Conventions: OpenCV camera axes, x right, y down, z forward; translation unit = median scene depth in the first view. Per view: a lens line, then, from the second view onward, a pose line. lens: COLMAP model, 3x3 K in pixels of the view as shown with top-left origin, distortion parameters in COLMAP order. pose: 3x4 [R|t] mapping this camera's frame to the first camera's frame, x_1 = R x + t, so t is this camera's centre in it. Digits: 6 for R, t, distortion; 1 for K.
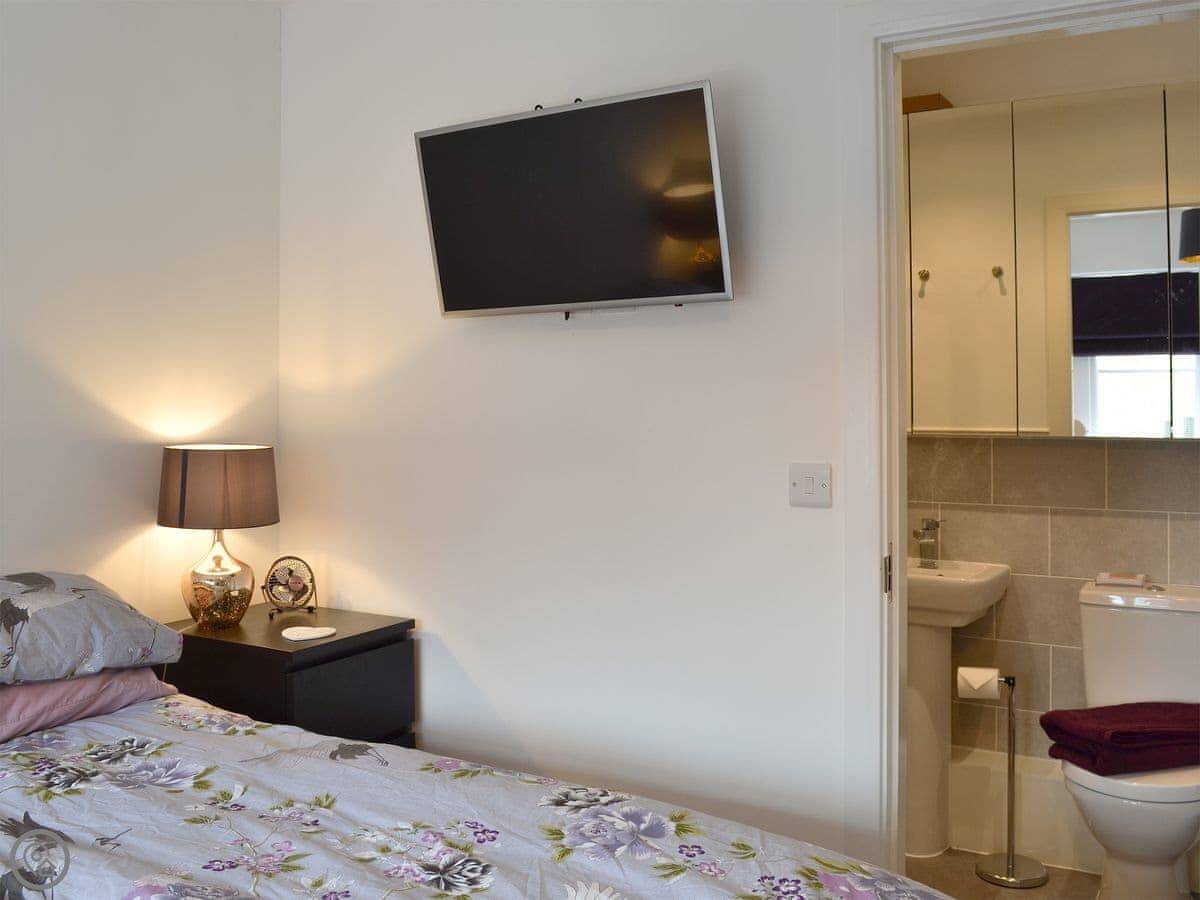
lens RADIAL K [[1150.4, 0, 598.9], [0, 1150.4, 375.6], [0, 0, 1]] dist [-0.071054, 0.007219]
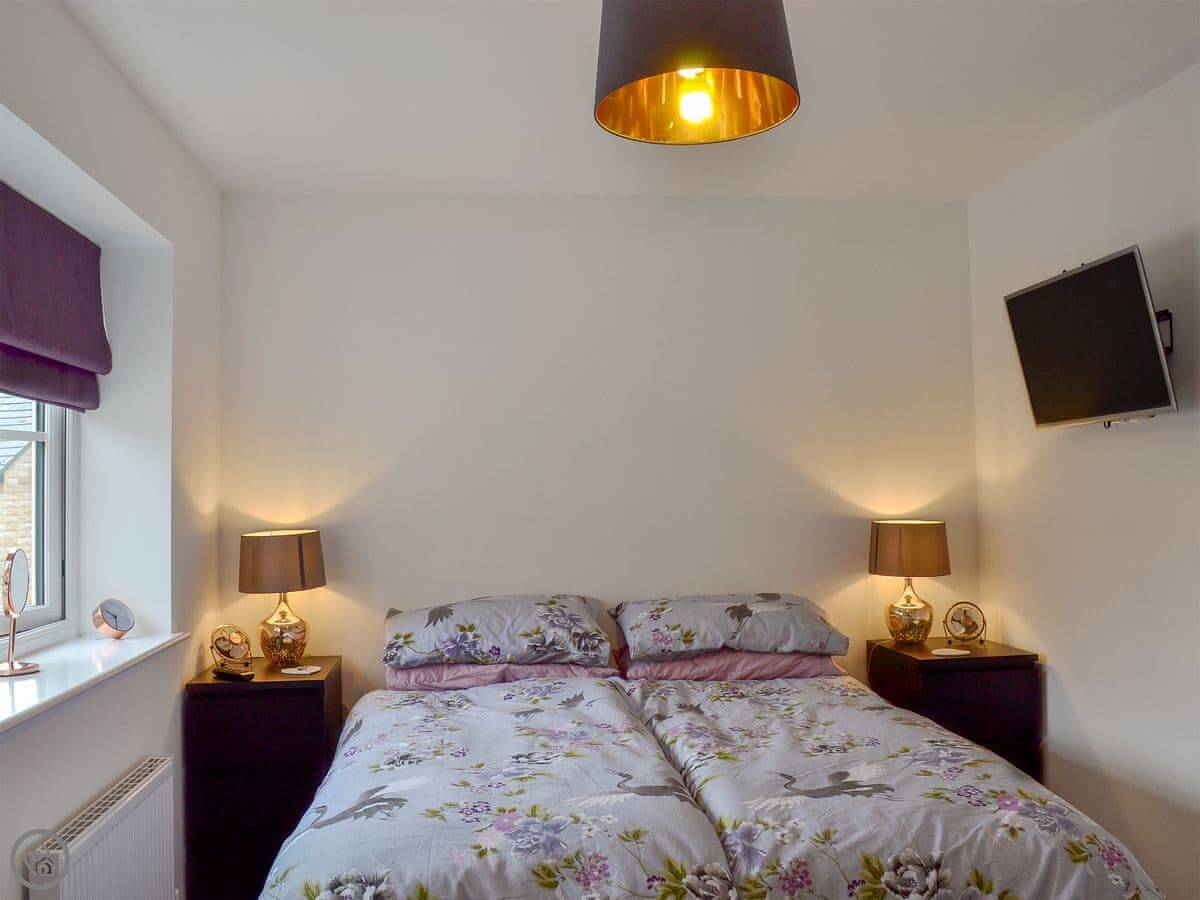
lens RADIAL K [[1155.2, 0, 600.0], [0, 1155.2, 450.0], [0, 0, 1]] dist [0.004107, 0.007915]
pose [[0.615001, -0.029194, -0.787986, 0.760710], [0.024949, 0.999534, -0.017559, -0.017459], [0.788132, -0.008861, 0.615443, -0.292850]]
